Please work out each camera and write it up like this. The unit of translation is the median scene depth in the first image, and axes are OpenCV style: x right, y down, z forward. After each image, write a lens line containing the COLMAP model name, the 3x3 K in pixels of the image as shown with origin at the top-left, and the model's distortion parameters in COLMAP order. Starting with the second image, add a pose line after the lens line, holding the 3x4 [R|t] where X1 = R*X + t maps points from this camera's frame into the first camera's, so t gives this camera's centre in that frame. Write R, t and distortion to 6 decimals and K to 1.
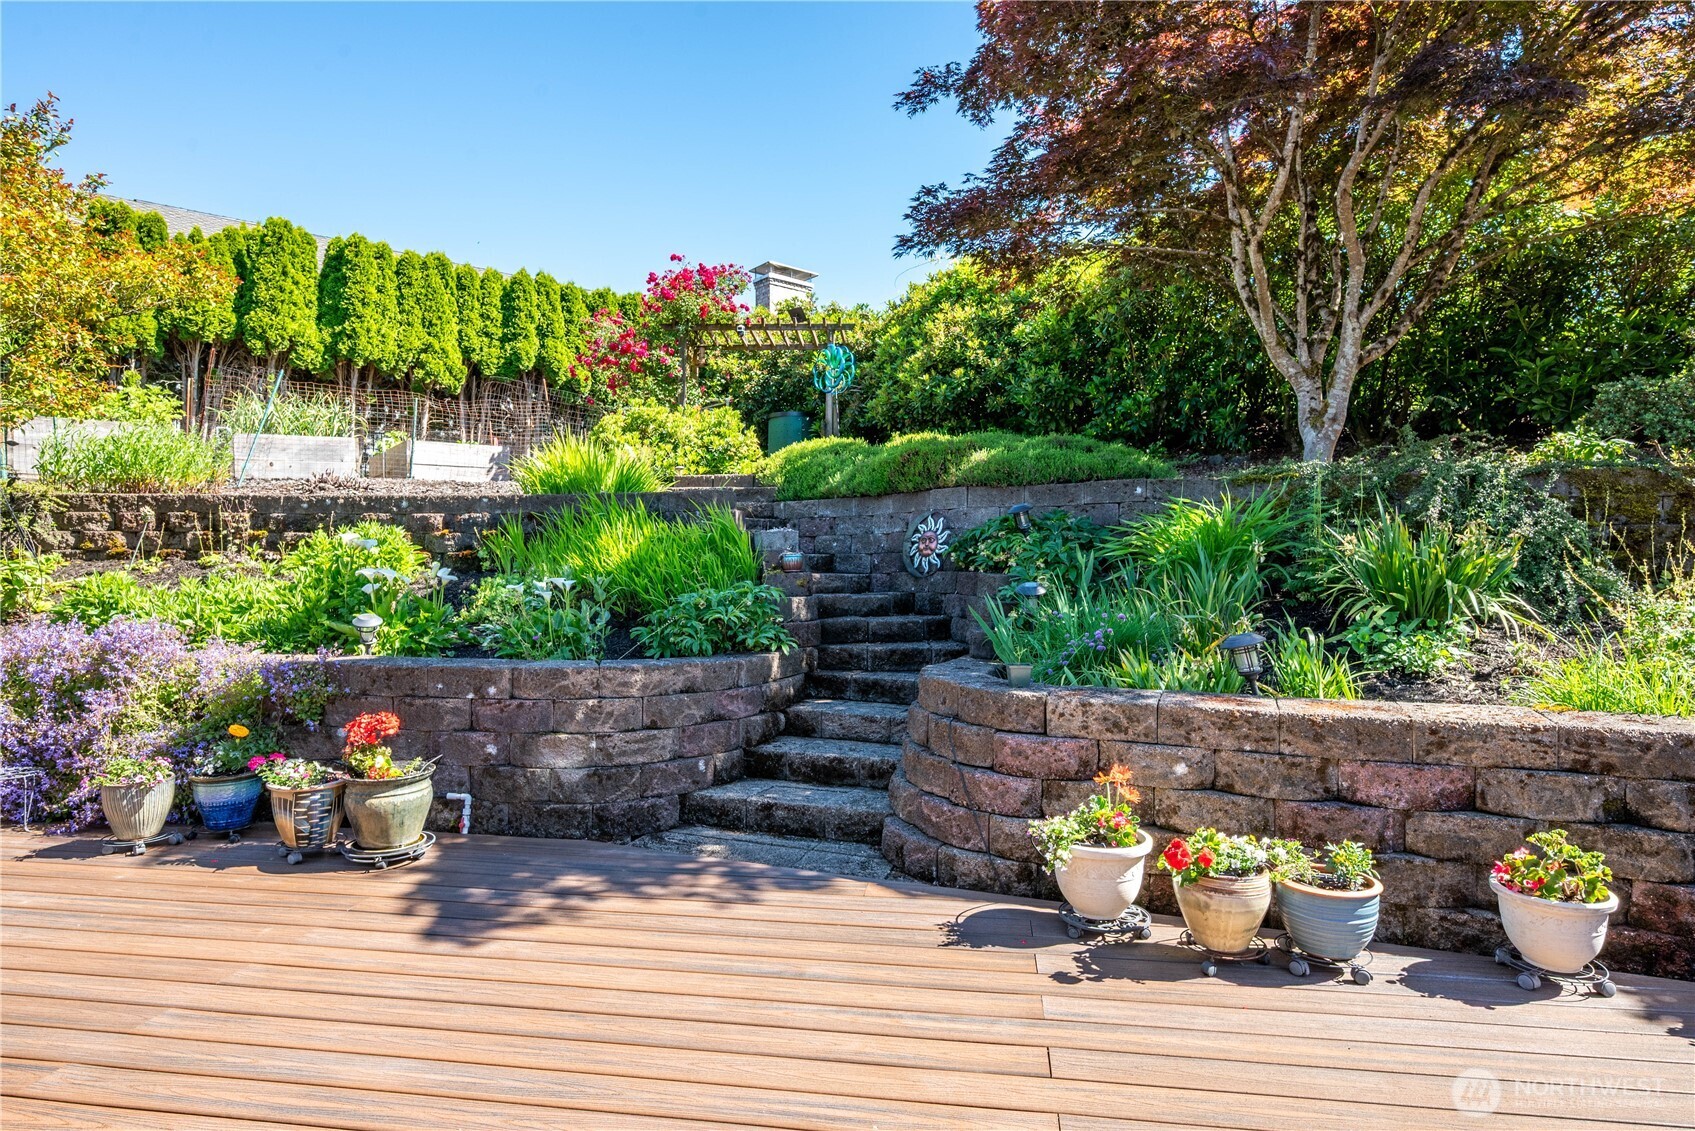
lens RADIAL K [[919.3, 0, 847.4], [0, 919.3, 563.1], [0, 0, 1]] dist [0.001154, -0.000369]
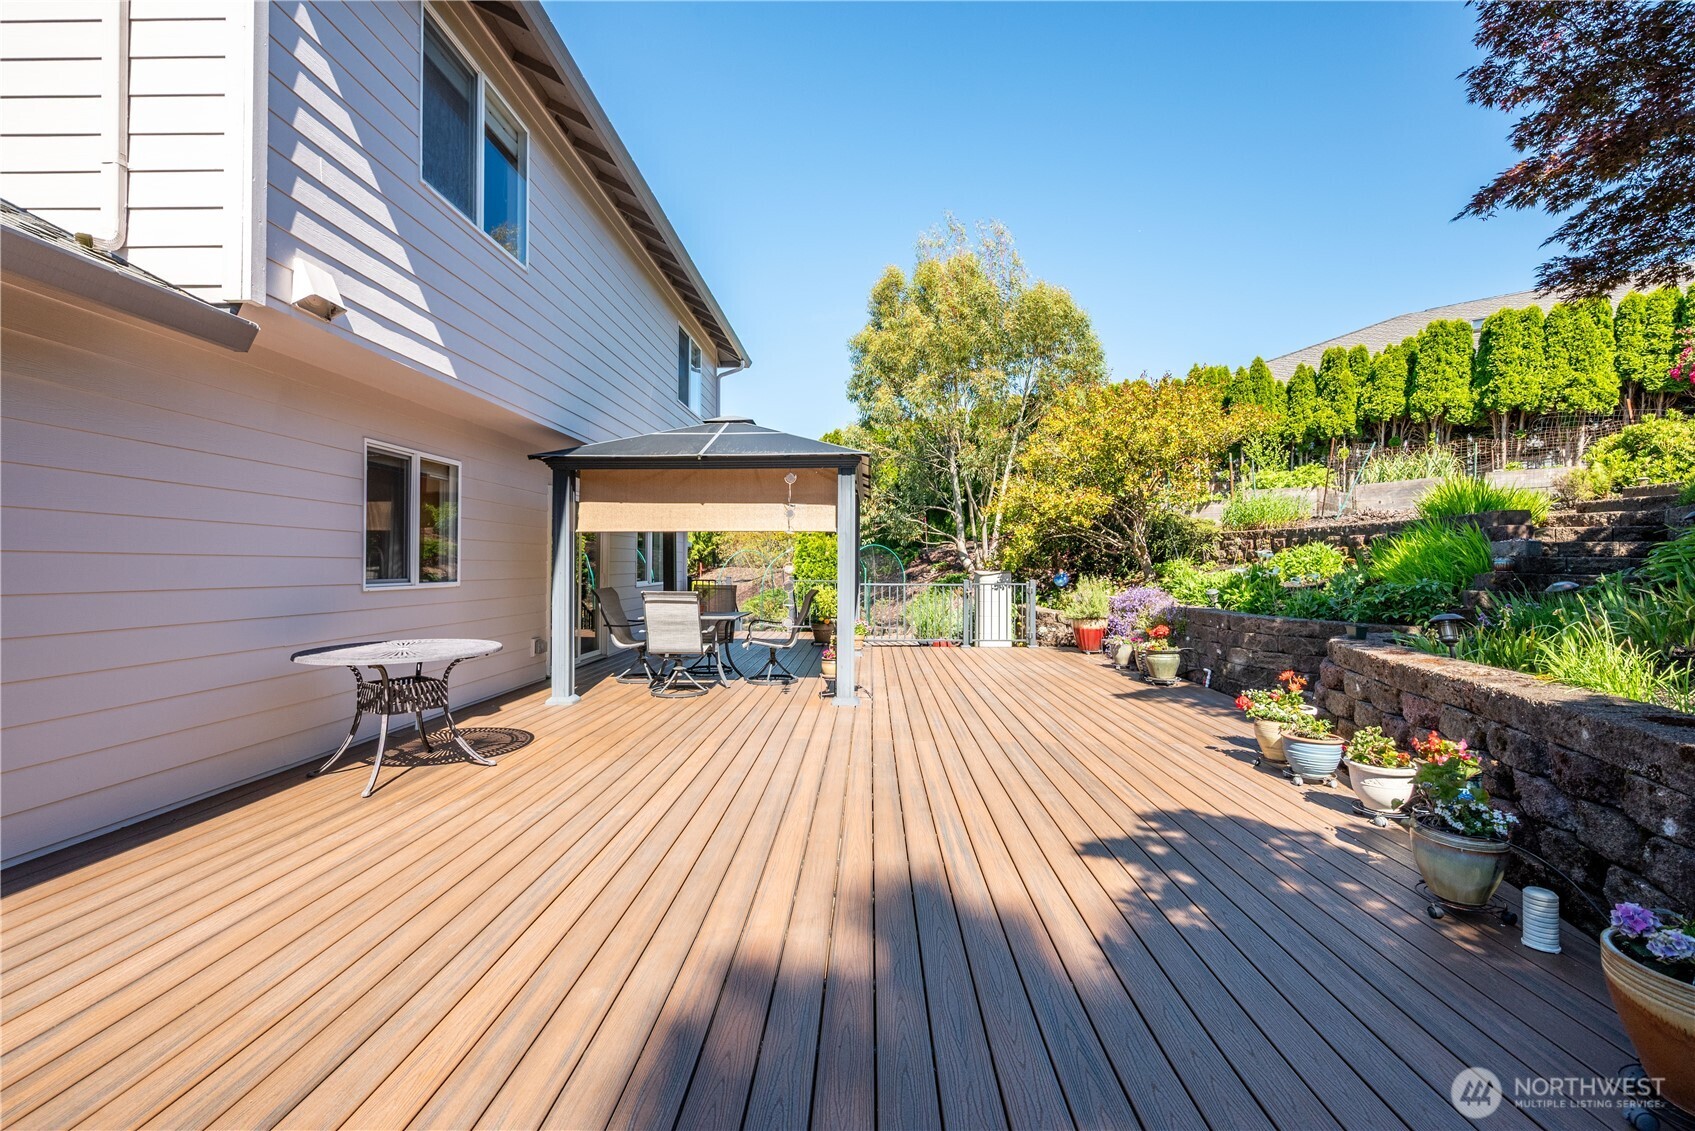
lens RADIAL K [[800.0, 0, 847.3], [0, 800.0, 562.0], [0, 0, 1]] dist [-0.002614, -0.000008]
pose [[0.107656, -0.001616, -0.994187, 0.482224], [-0.003403, 0.999992, -0.001994, -0.000647], [0.994182, 0.003598, 0.107650, -0.027146]]
